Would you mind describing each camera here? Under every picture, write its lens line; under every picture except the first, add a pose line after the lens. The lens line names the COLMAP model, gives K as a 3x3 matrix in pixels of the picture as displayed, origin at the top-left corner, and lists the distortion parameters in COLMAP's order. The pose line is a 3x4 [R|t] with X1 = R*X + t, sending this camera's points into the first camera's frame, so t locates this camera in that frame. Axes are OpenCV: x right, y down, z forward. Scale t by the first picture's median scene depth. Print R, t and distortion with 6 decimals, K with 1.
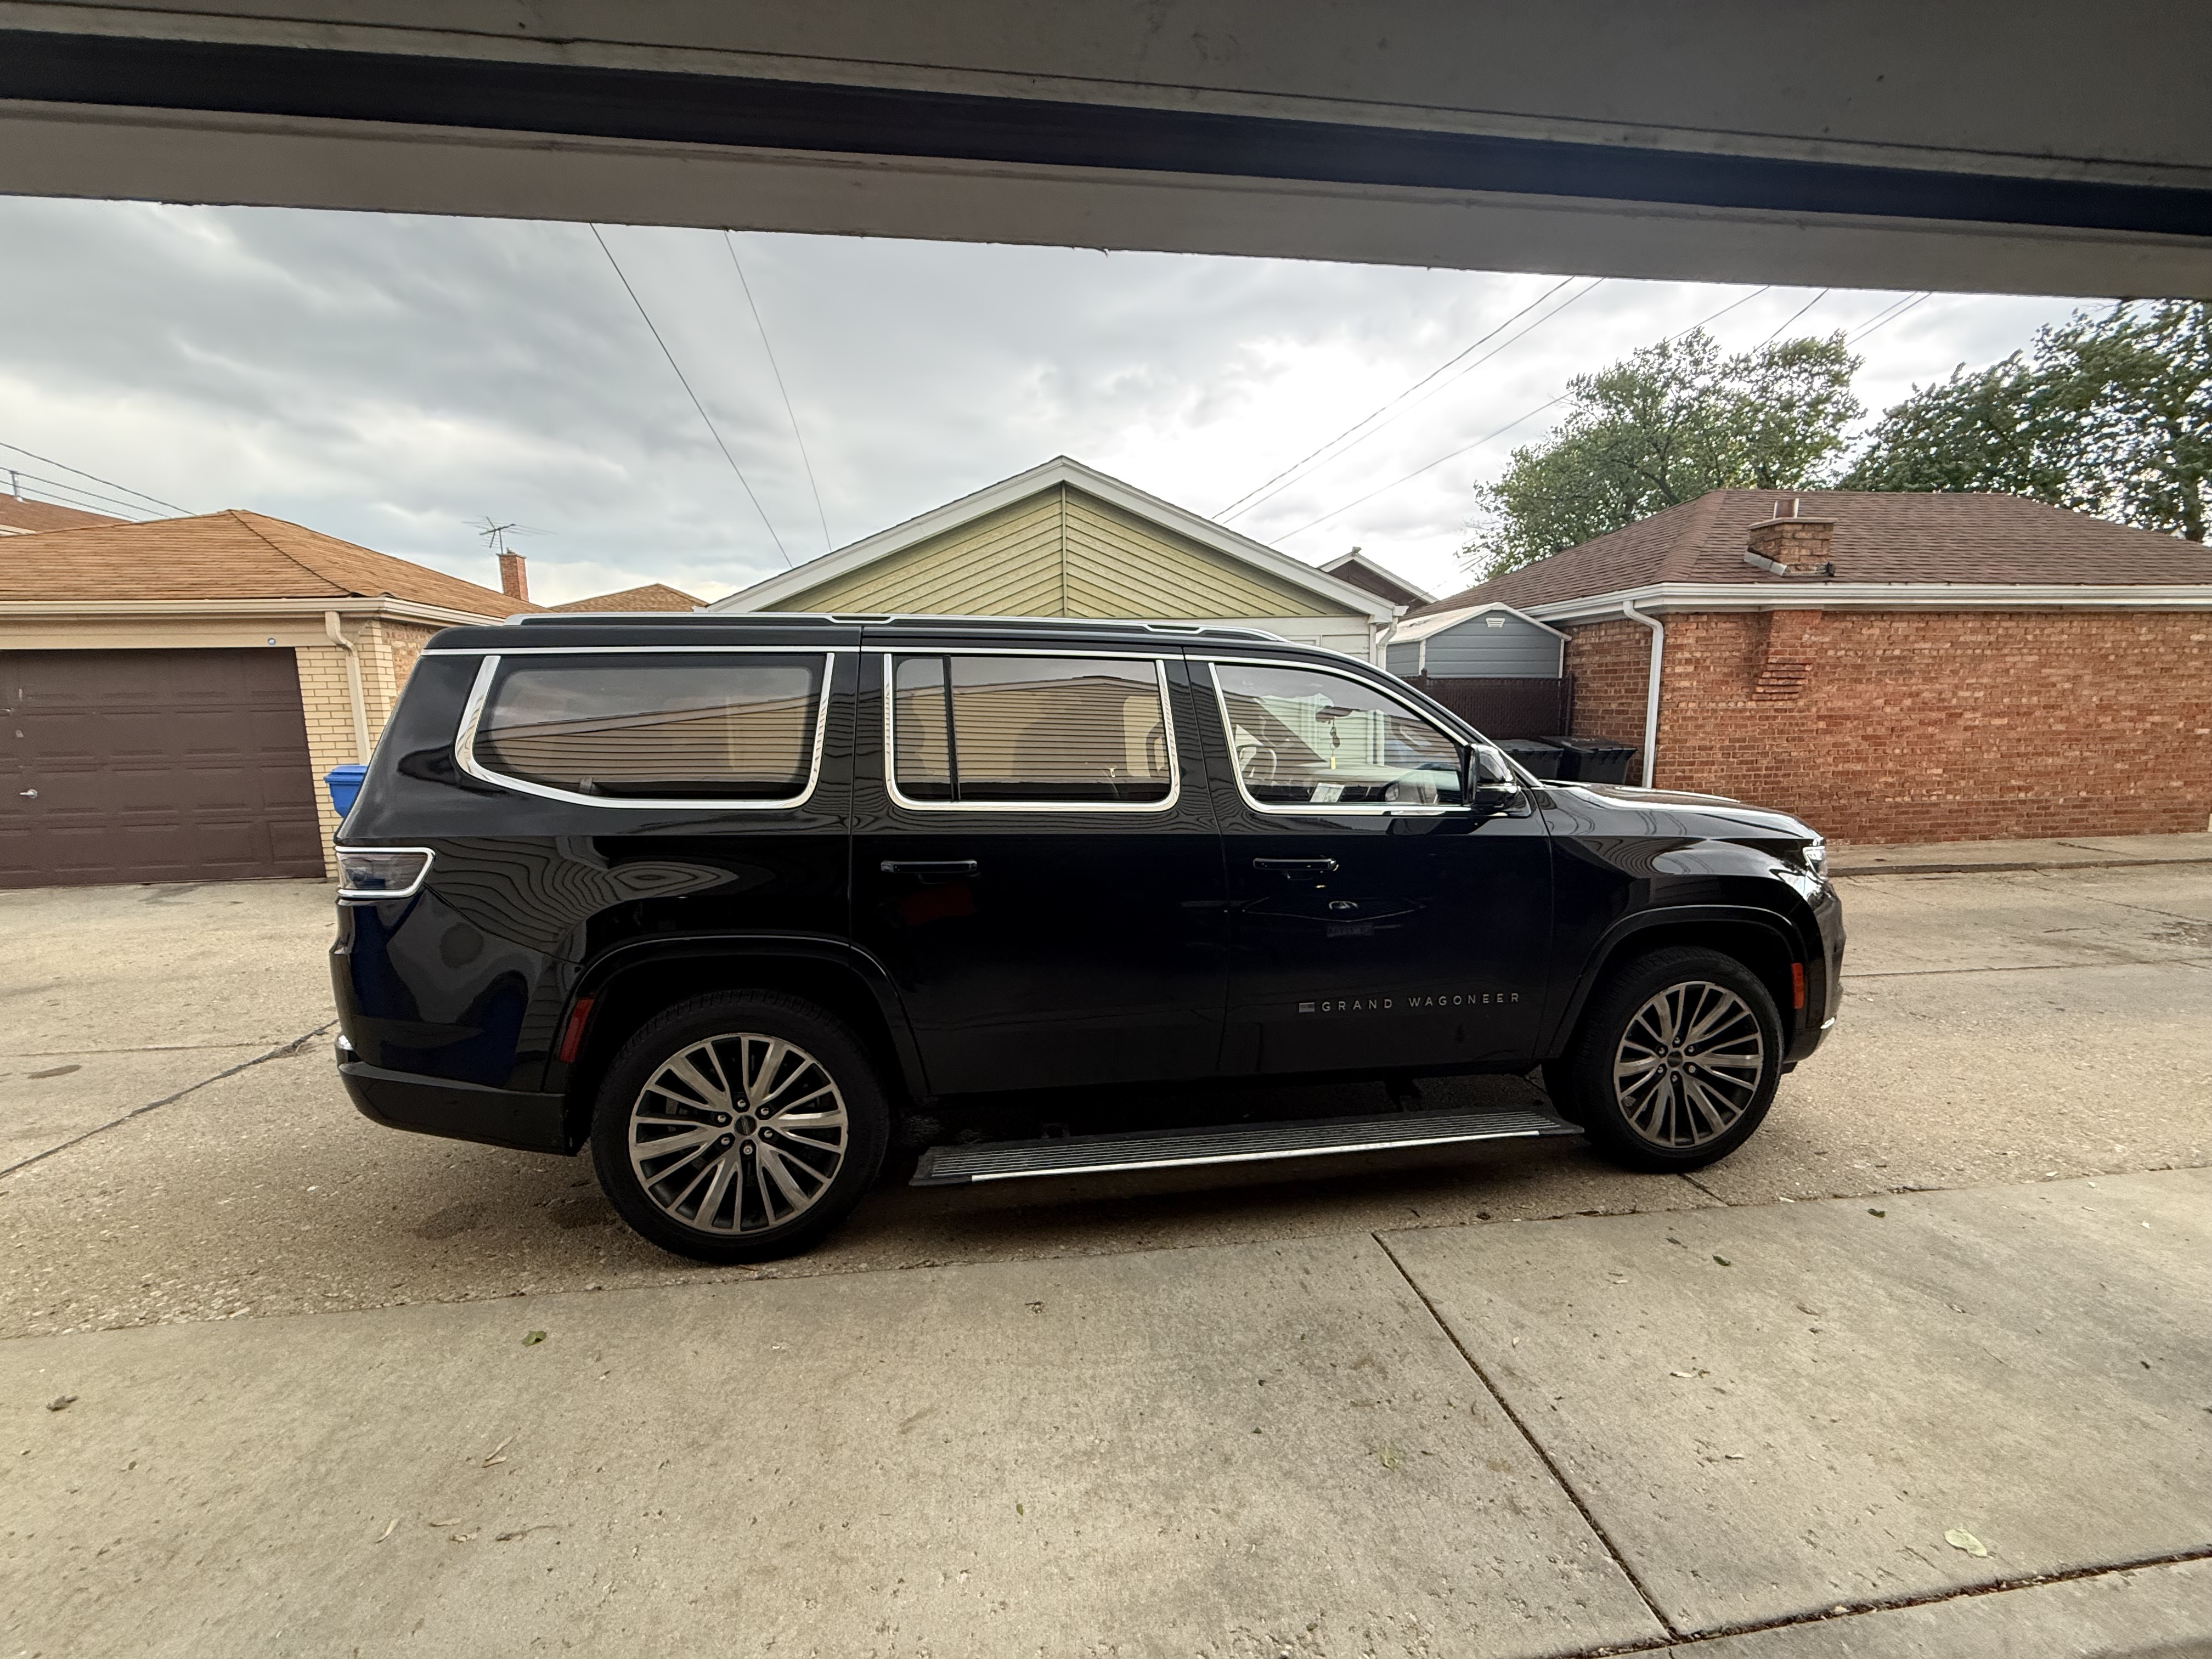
lens RADIAL K [[897.5, 0, 1106.0], [0, 897.5, 829.5], [0, 0, 1]] dist [-0.000312, 0.000010]
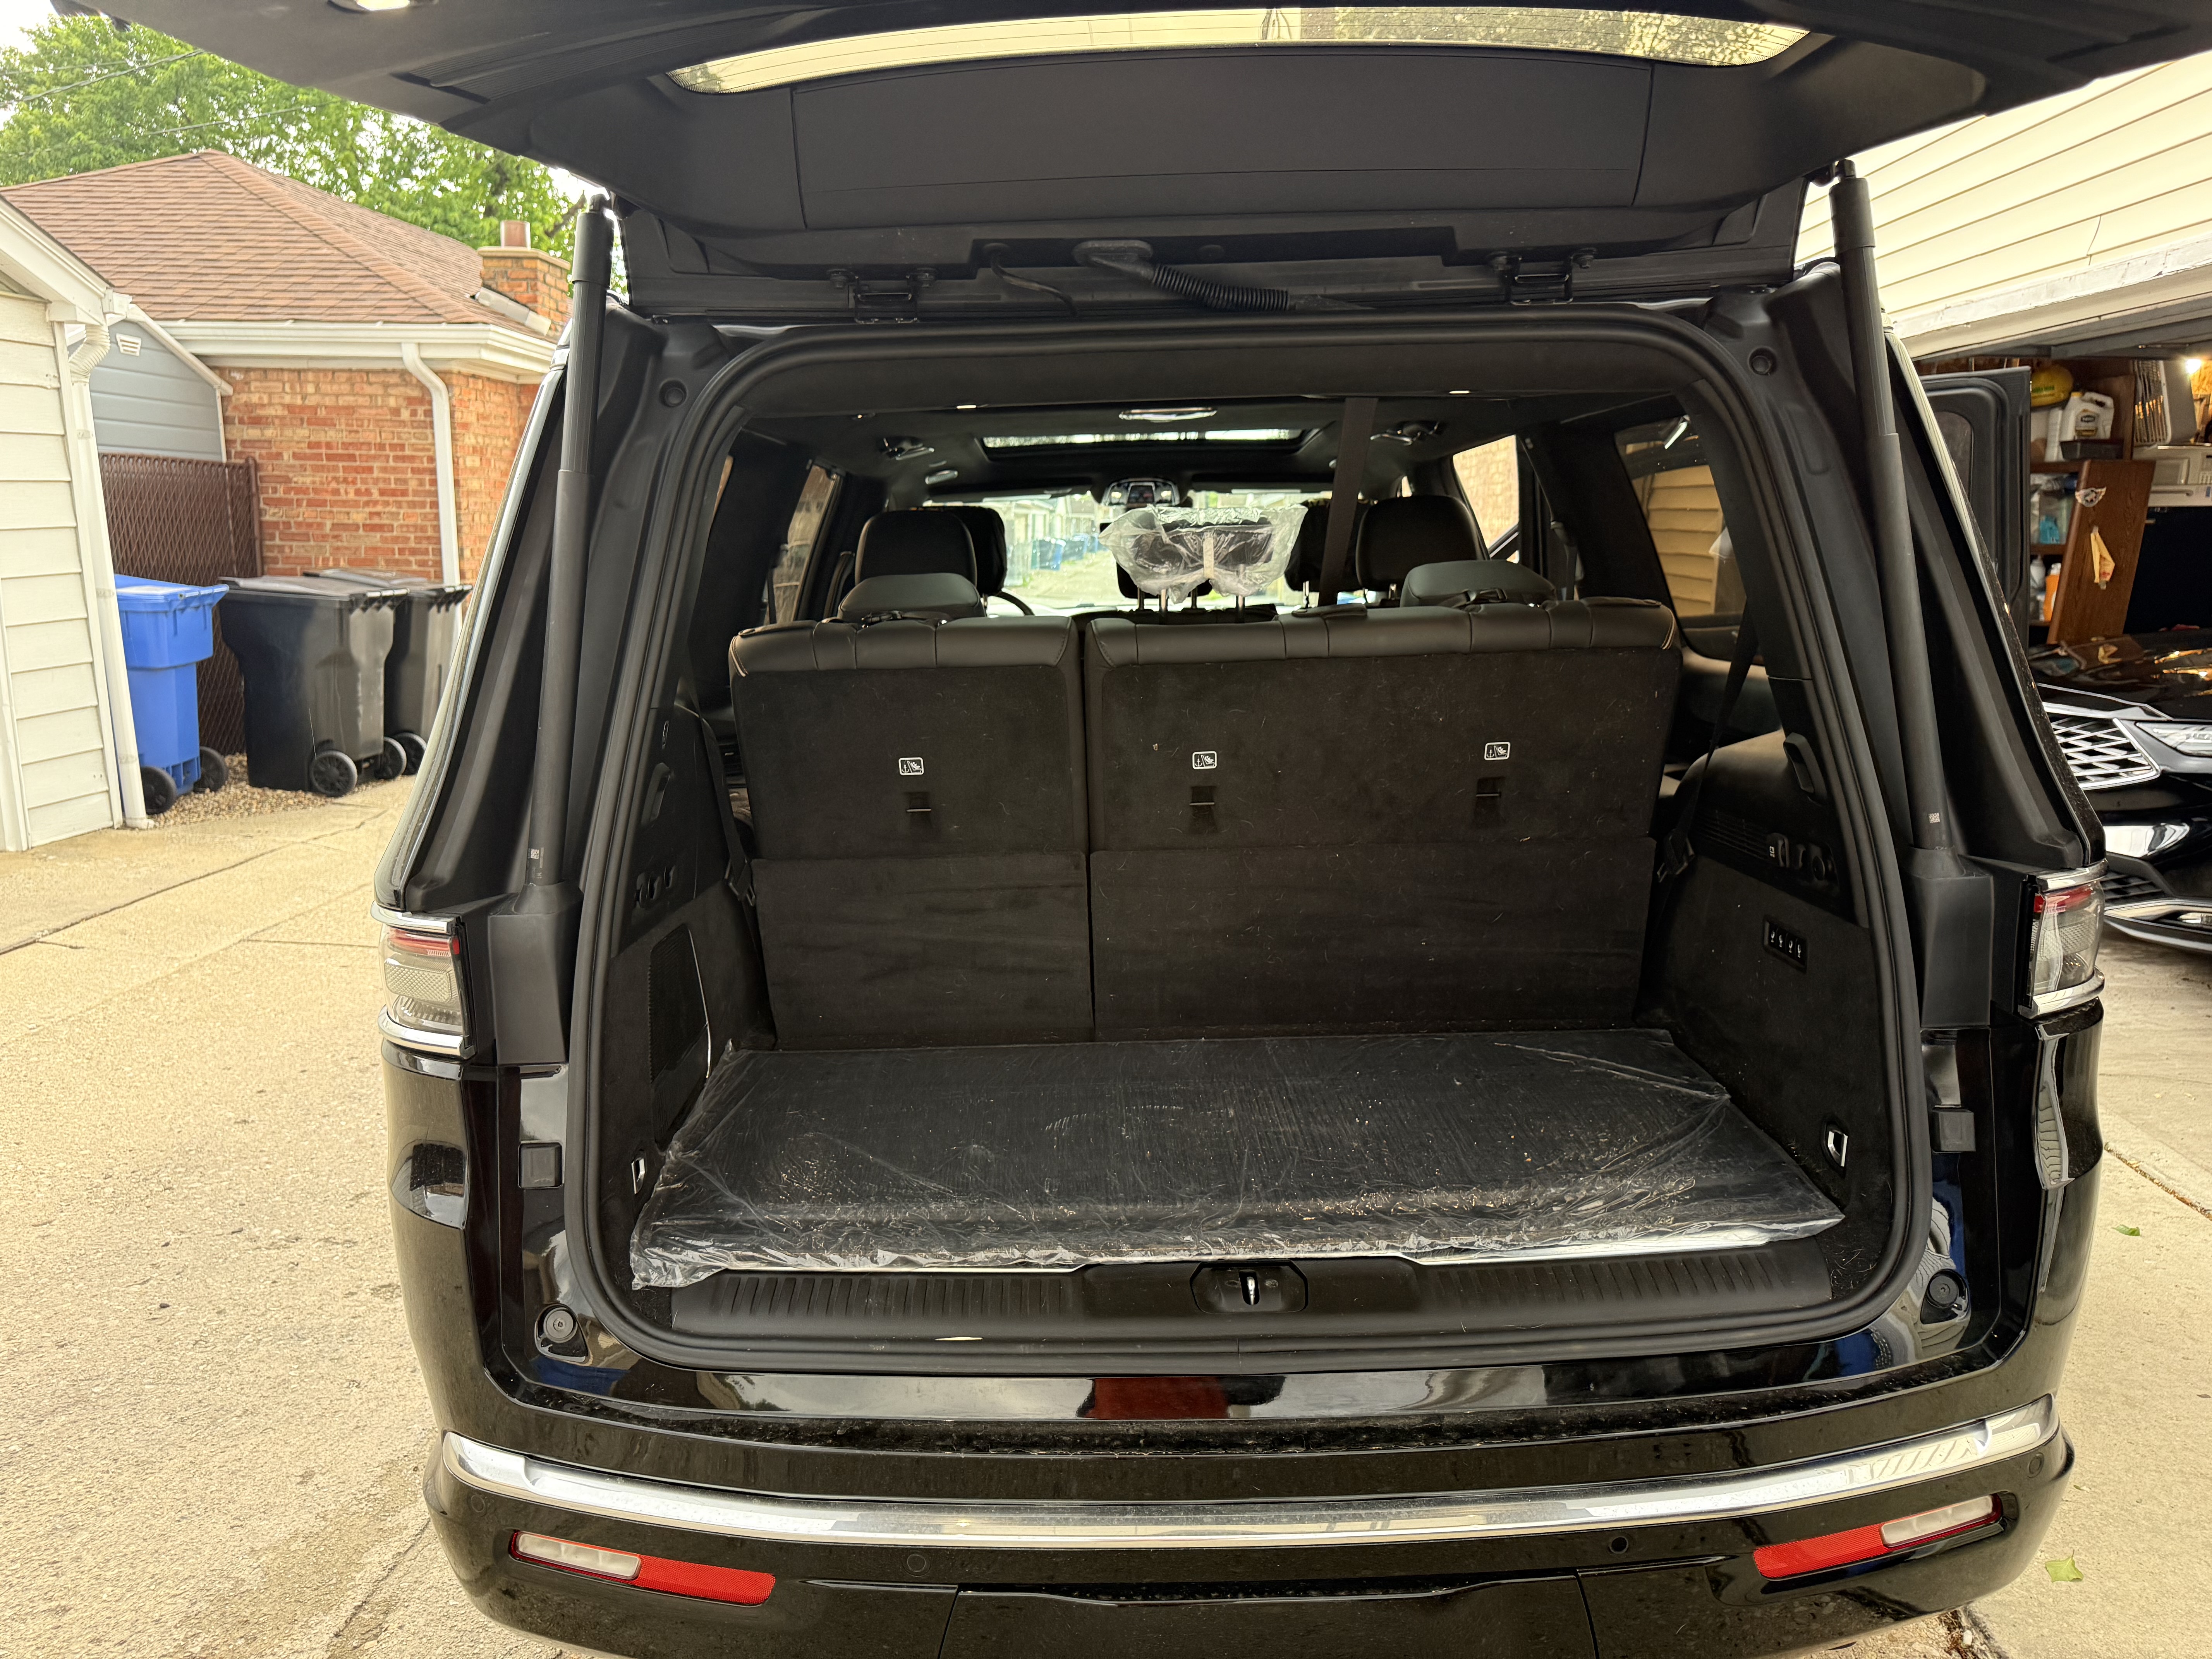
lens RADIAL K [[1581.7, 0, 1101.0], [0, 1581.7, 853.2], [0, 0, 1]] dist [-0.012470, 0.011418]
pose [[0.159511, -0.188014, 0.969127, -0.442449], [0.117527, 0.978331, 0.170456, -0.042319], [-0.980175, 0.086709, 0.178151, 0.373290]]
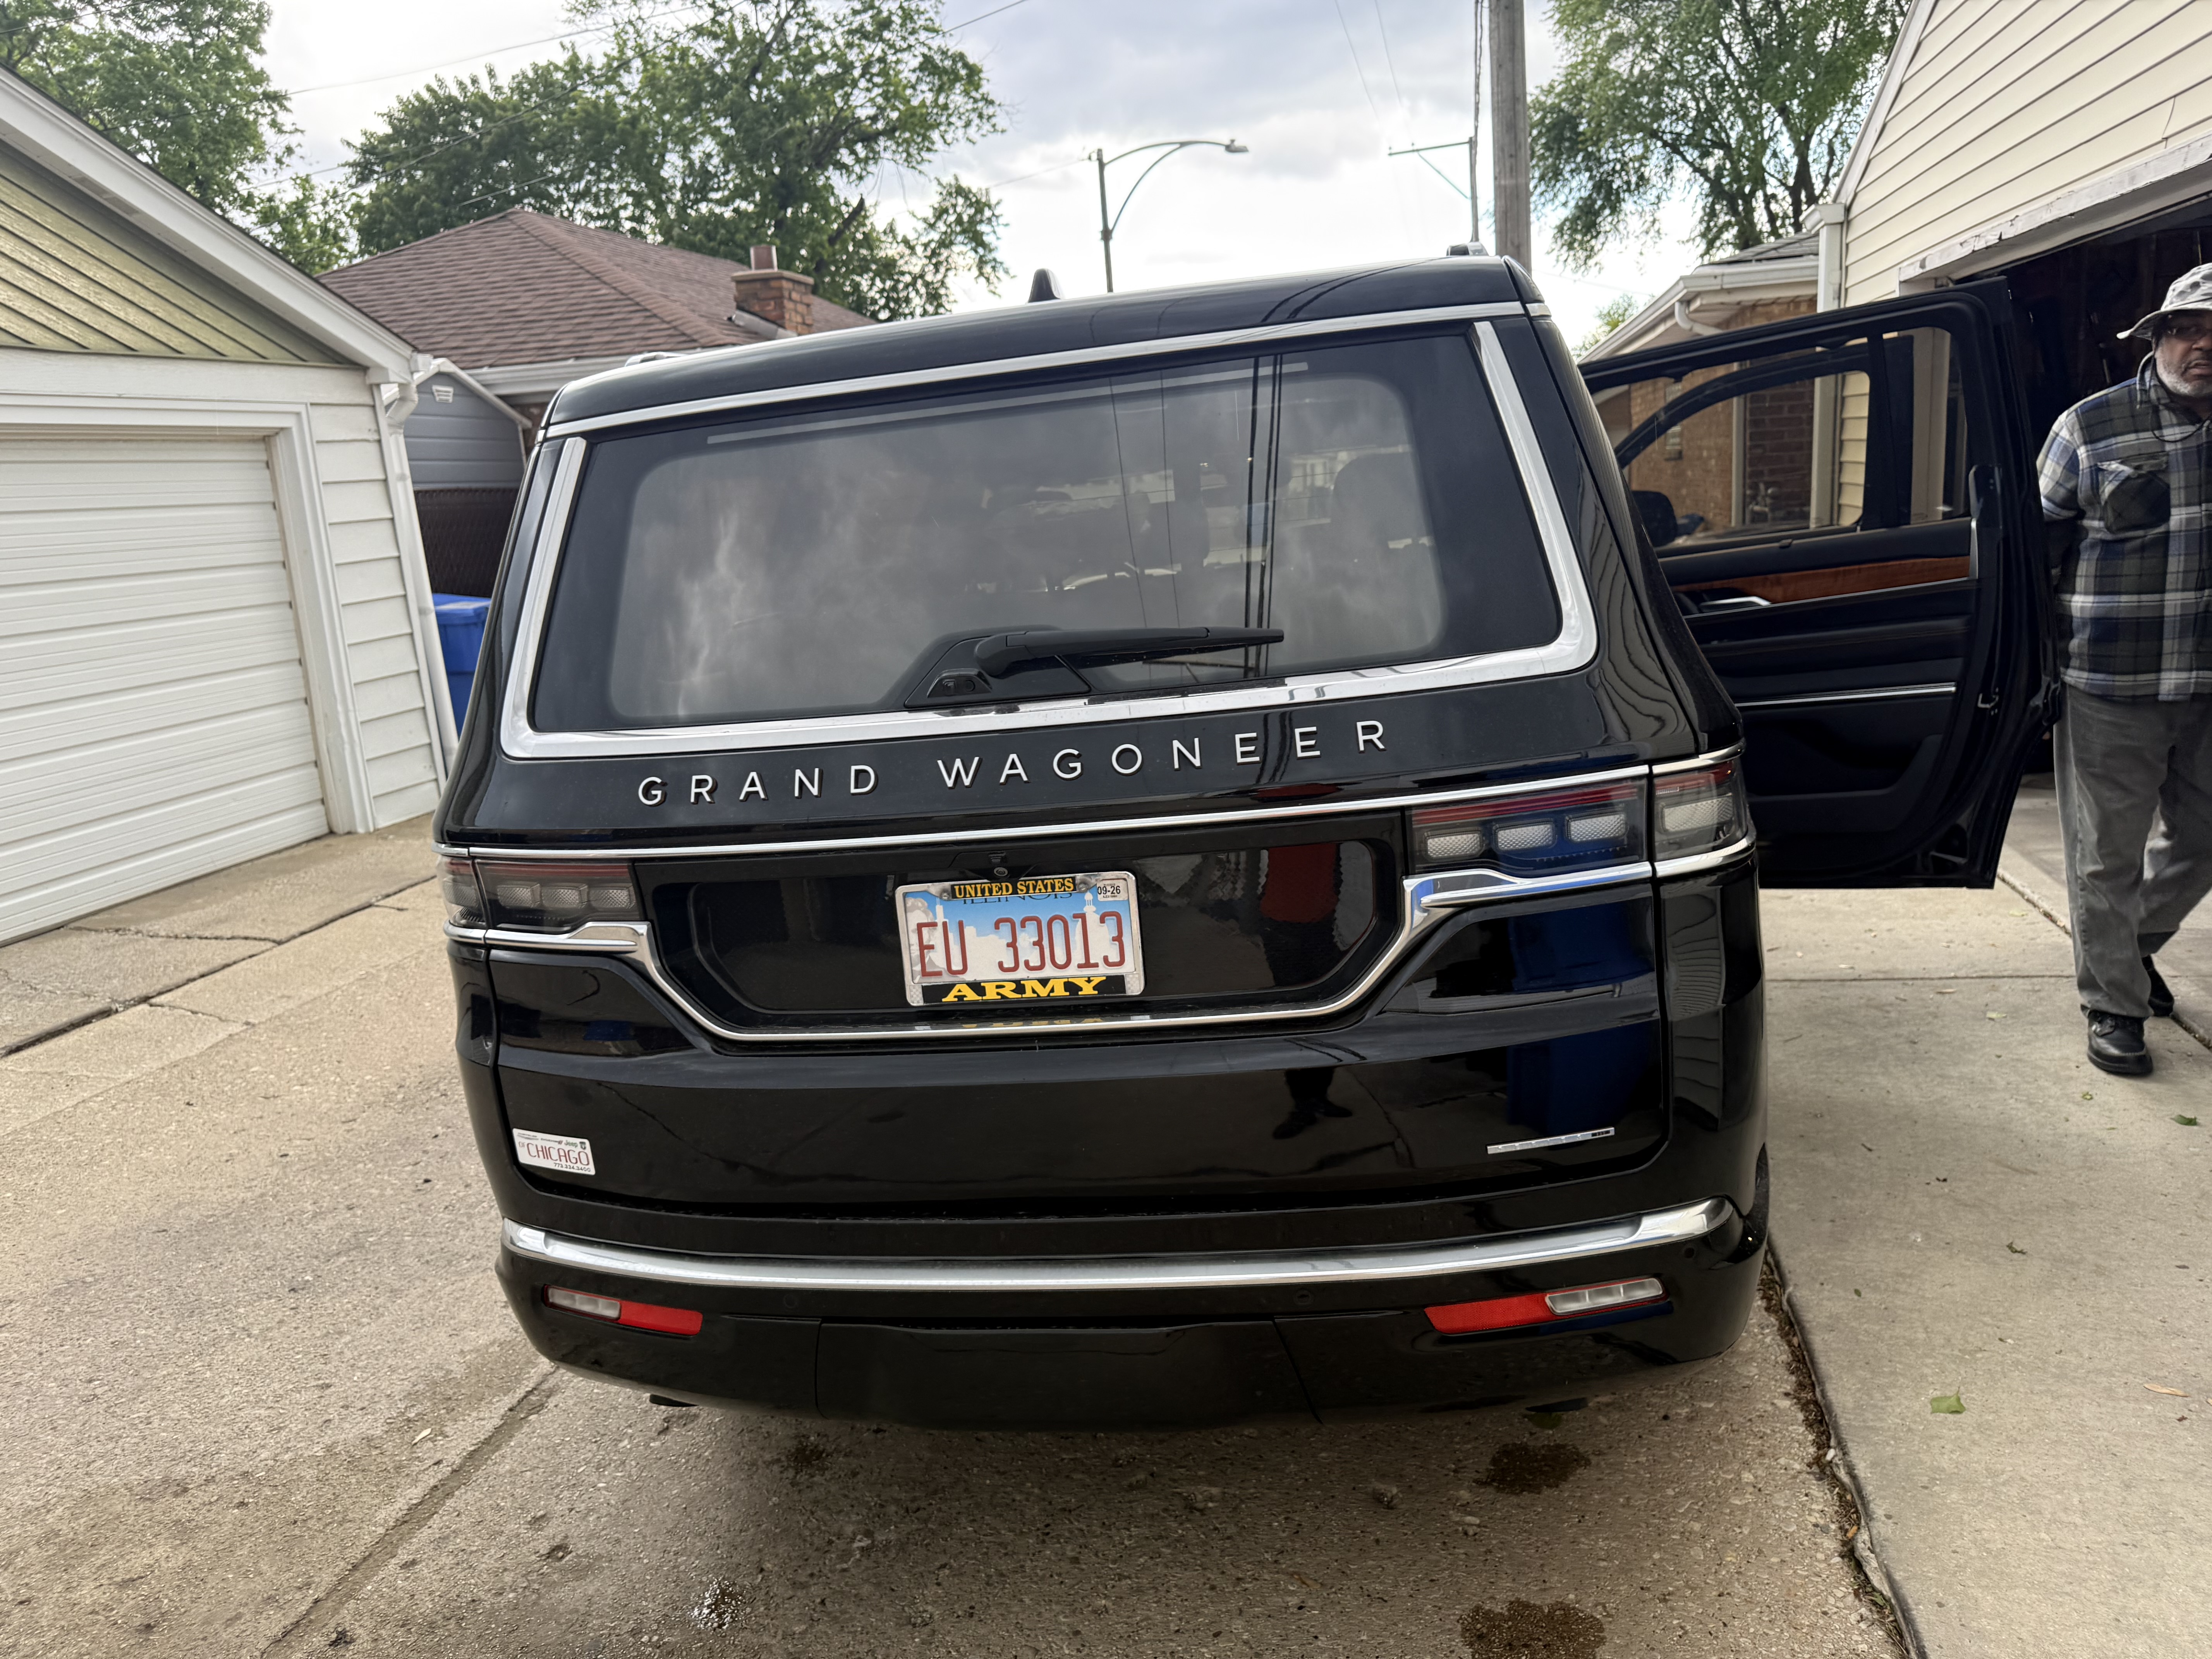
lens RADIAL K [[1579.3, 0, 1106.0], [0, 1579.3, 829.5], [0, 0, 1]] dist [0.006534, -0.006839]
pose [[0.337865, -0.211102, 0.917215, -0.480203], [0.189354, 0.969842, 0.153464, -0.035359], [-0.921950, 0.121828, 0.367649, 0.289726]]
